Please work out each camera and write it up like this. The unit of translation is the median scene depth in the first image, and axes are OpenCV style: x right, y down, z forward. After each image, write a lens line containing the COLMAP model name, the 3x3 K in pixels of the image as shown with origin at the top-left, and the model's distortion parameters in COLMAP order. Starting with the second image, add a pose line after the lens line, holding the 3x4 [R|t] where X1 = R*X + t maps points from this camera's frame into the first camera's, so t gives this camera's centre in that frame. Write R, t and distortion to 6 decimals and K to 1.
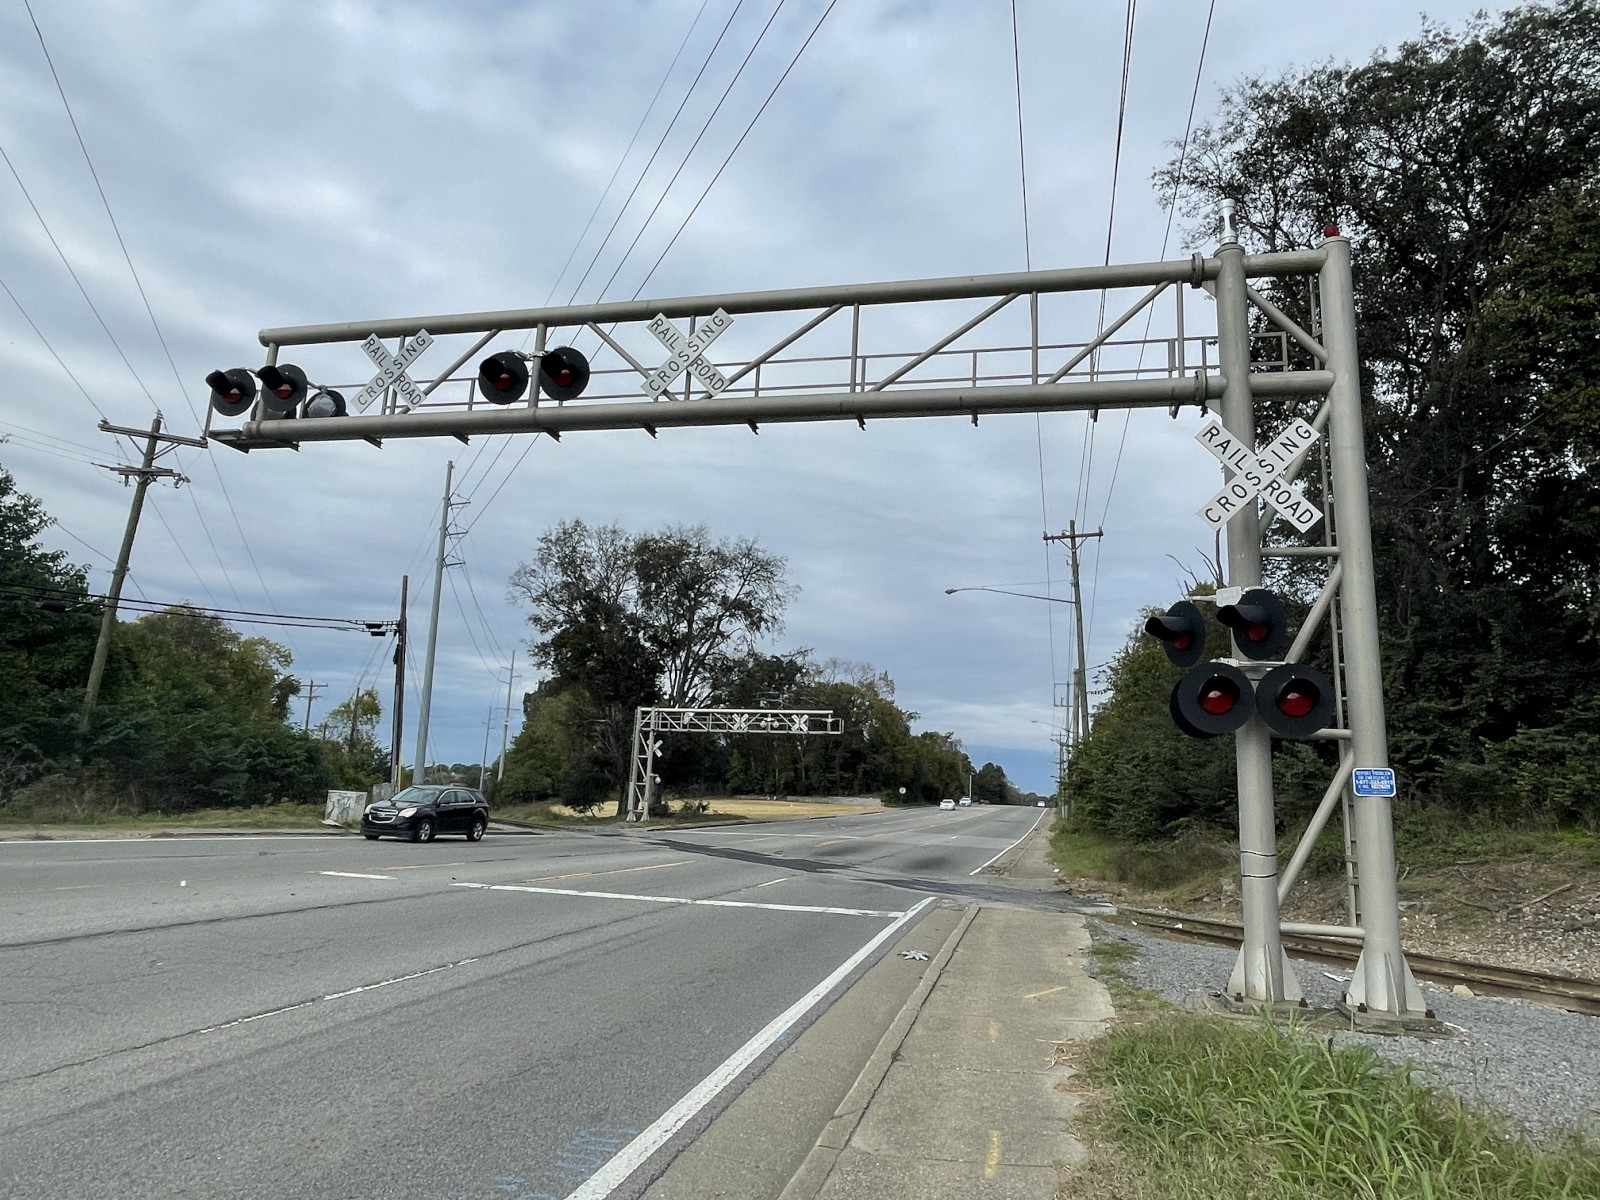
lens RADIAL K [[1000.8, 0, 799.8], [0, 1000.8, 602.1], [0, 0, 1]] dist [0.004939, -0.000325]
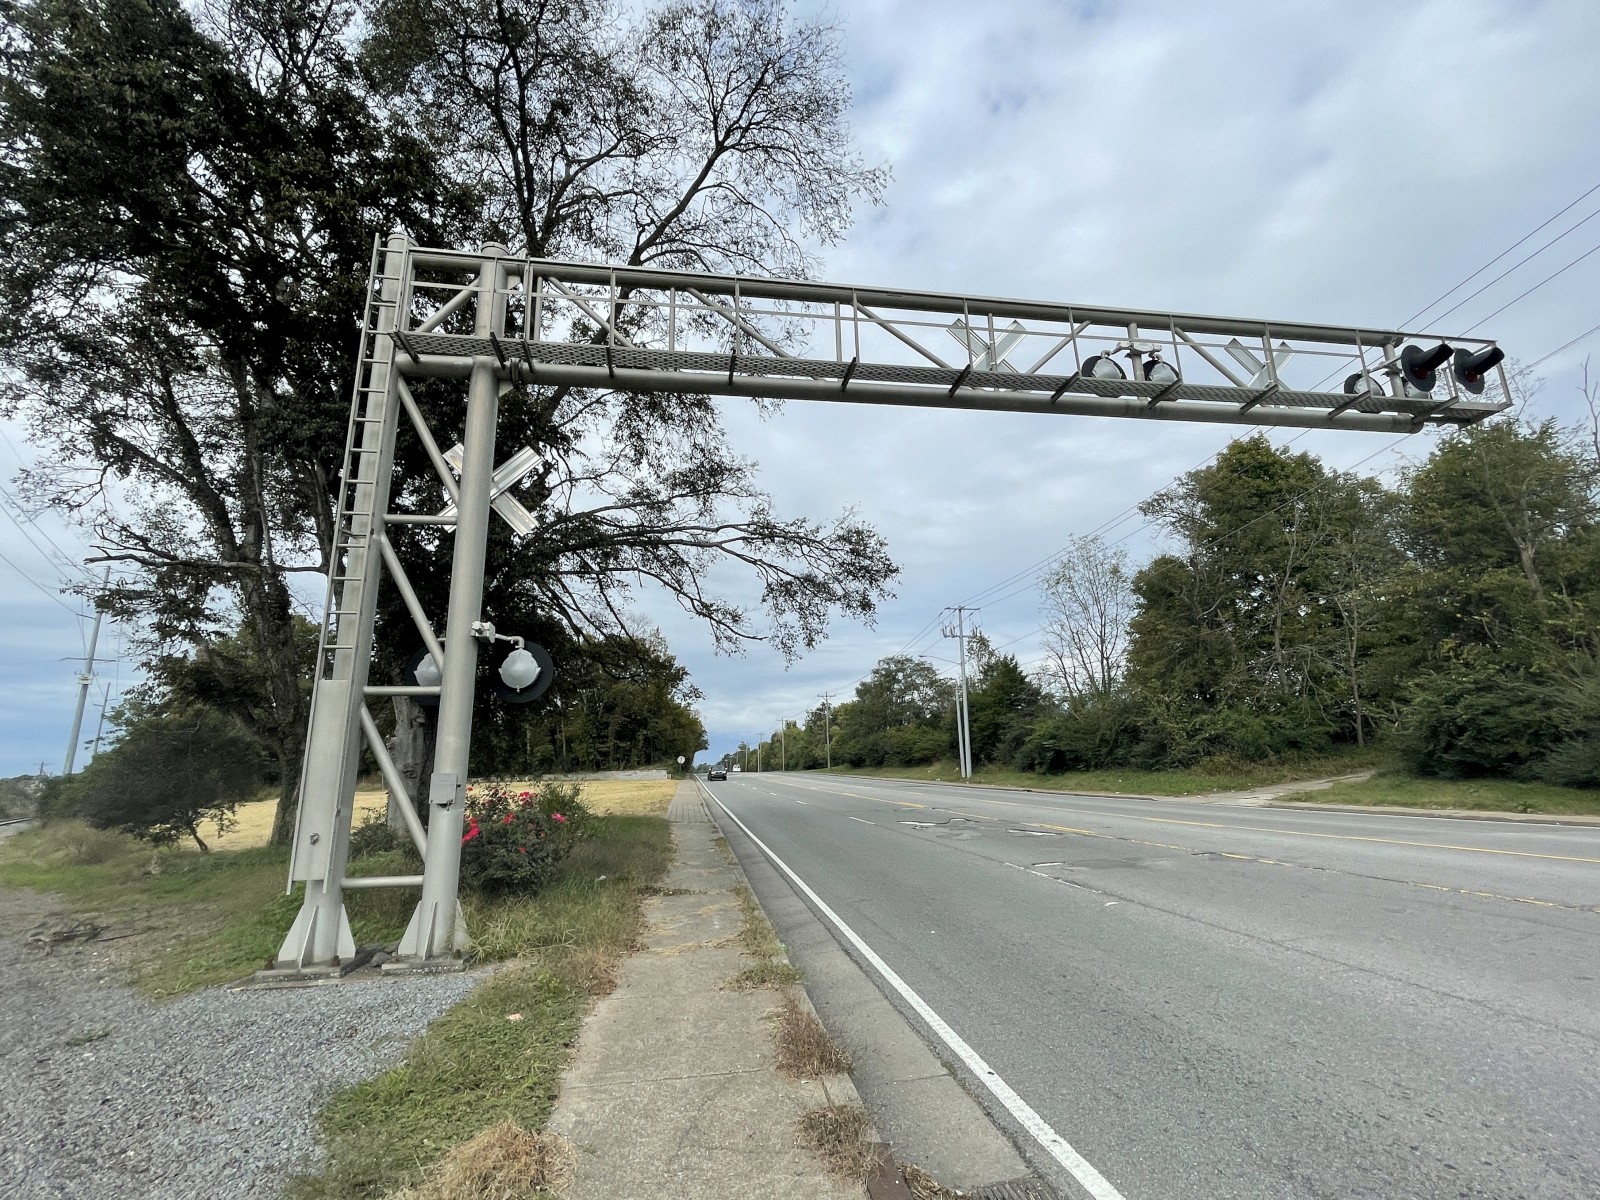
lens RADIAL K [[751.6, 0, 808.1], [0, 751.6, 608.7], [0, 0, 1]] dist [-0.002789, -0.000906]
pose [[0.919543, 0.021711, 0.392389, -0.060278], [-0.014715, 0.999675, -0.020828, 0.070172], [-0.392714, 0.013378, 0.919563, 0.359571]]
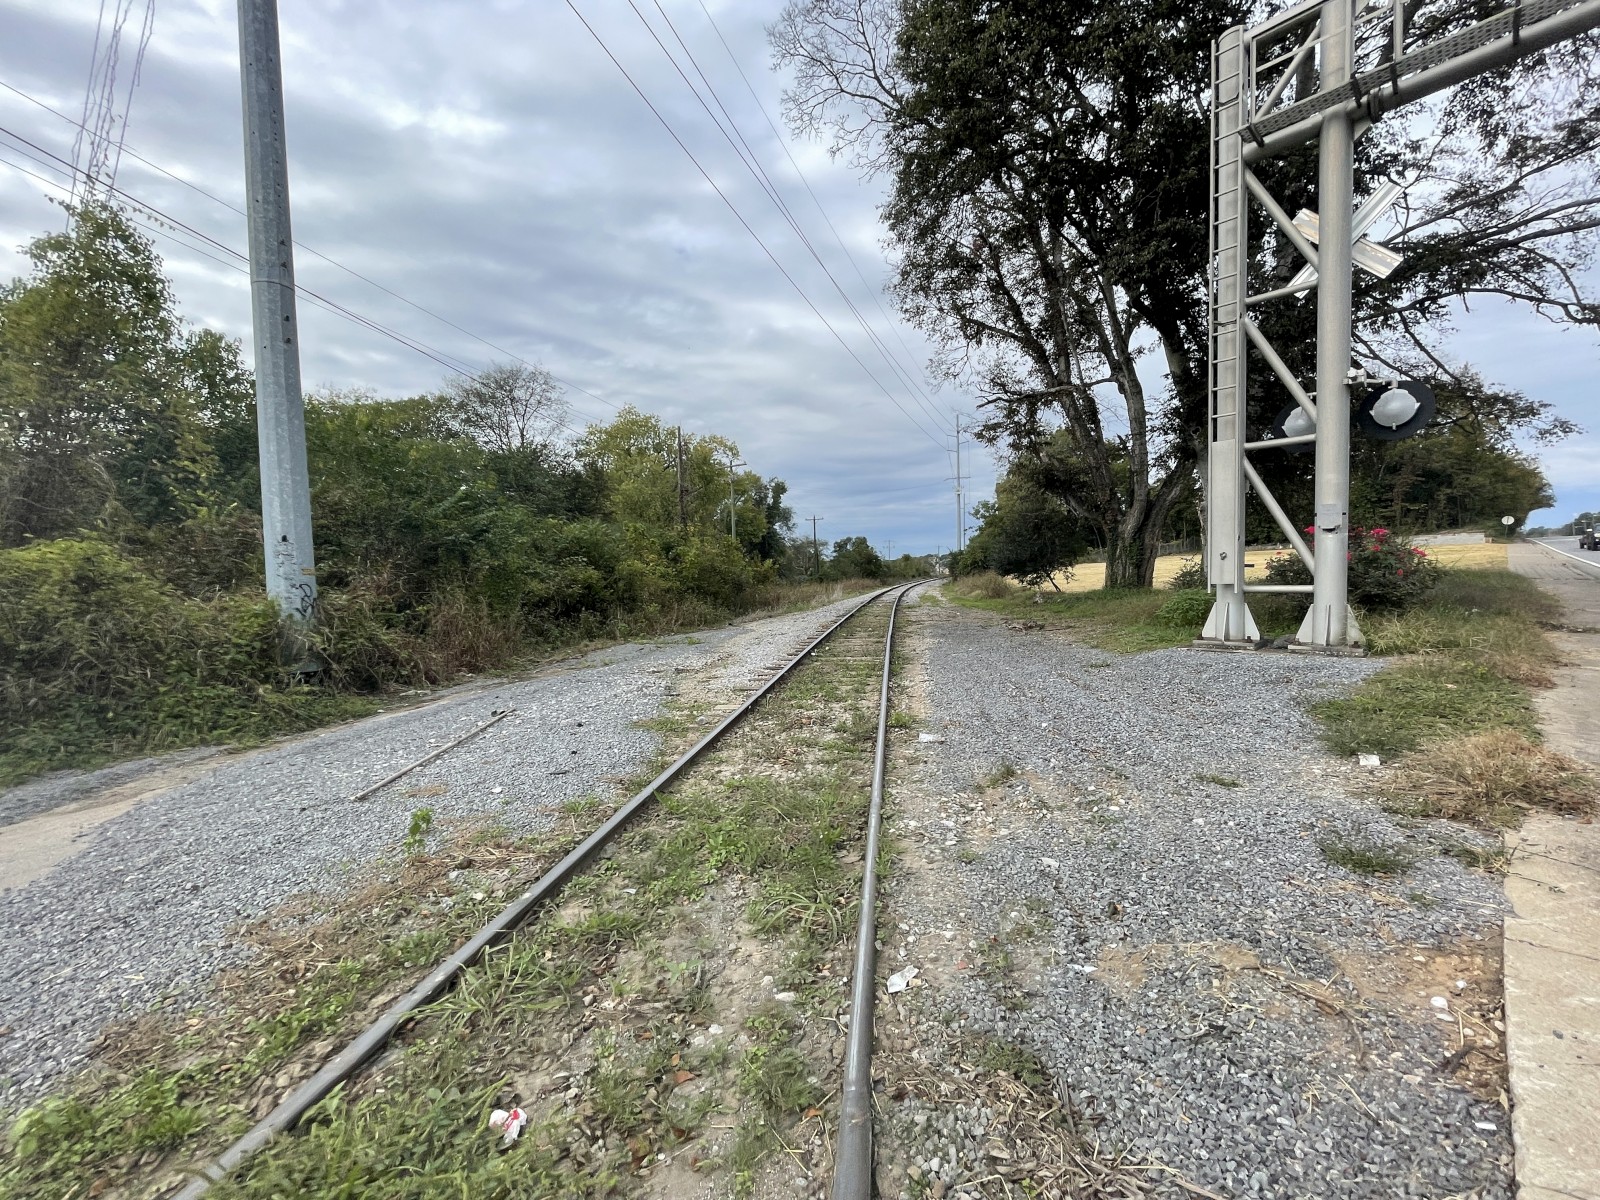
lens RADIAL K [[643.0, 0, 810.4], [0, 643.0, 599.6], [0, 0, 1]] dist [-0.002632, -0.000372]
pose [[0.831473, -0.042151, -0.553964, -0.067467], [0.174001, 0.966709, 0.187611, 0.070752], [0.527614, -0.252384, 0.811126, 0.351135]]
